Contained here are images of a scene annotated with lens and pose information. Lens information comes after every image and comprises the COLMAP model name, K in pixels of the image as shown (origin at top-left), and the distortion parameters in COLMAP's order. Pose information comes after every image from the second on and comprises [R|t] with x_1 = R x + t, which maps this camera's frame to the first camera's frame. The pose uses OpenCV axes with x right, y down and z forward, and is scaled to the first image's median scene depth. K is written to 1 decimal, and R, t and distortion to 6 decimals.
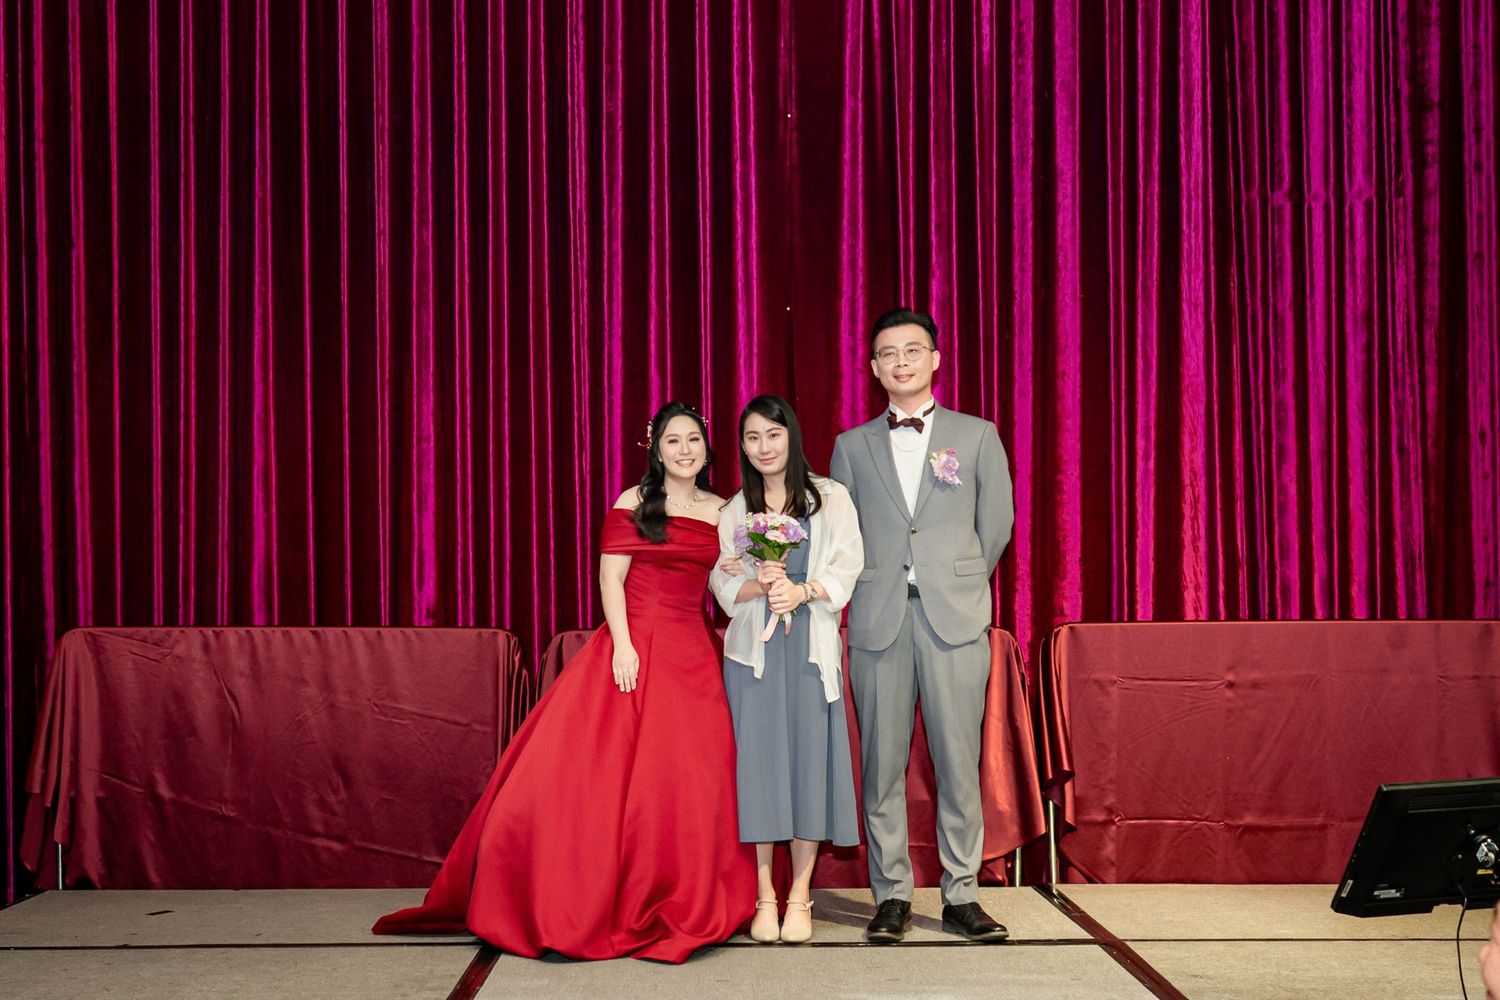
lens RADIAL K [[1547.6, 0, 755.4], [0, 1547.6, 502.4], [0, 0, 1]] dist [0.003381, 0.000000]
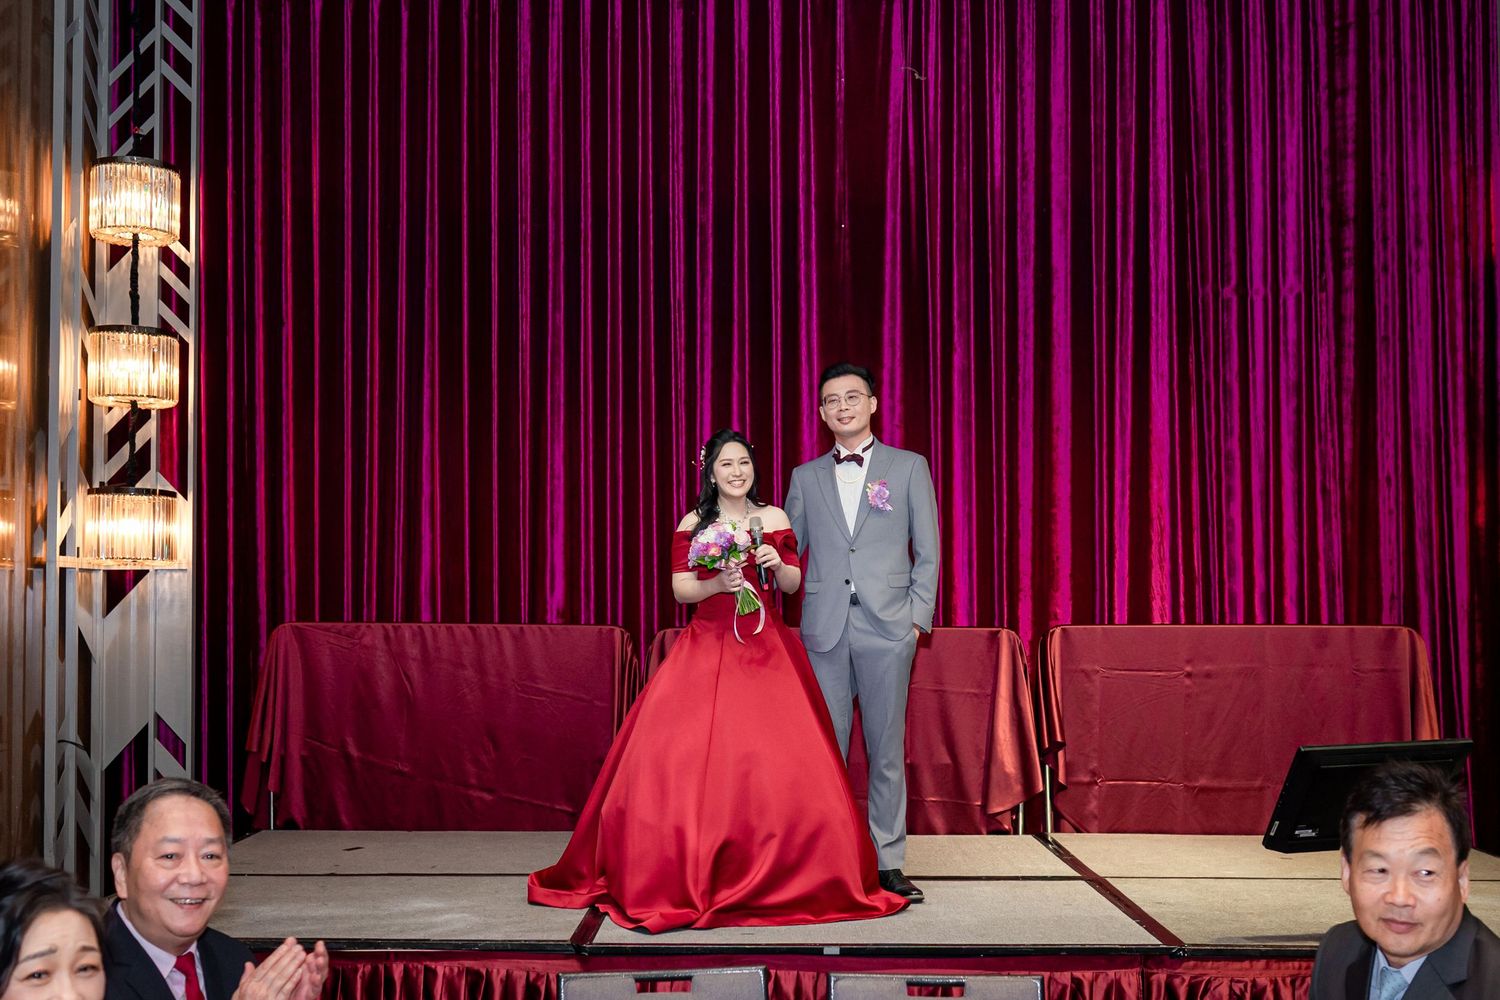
lens RADIAL K [[1547.6, 0, 744.1], [0, 1547.6, 496.7], [0, 0, 1]] dist [0.003381, 0.000000]
pose [[0.999967, 0.007140, -0.003924, -0.053521], [-0.007232, 0.999687, -0.023966, 0.004502], [0.003752, 0.023994, 0.999705, -0.272528]]
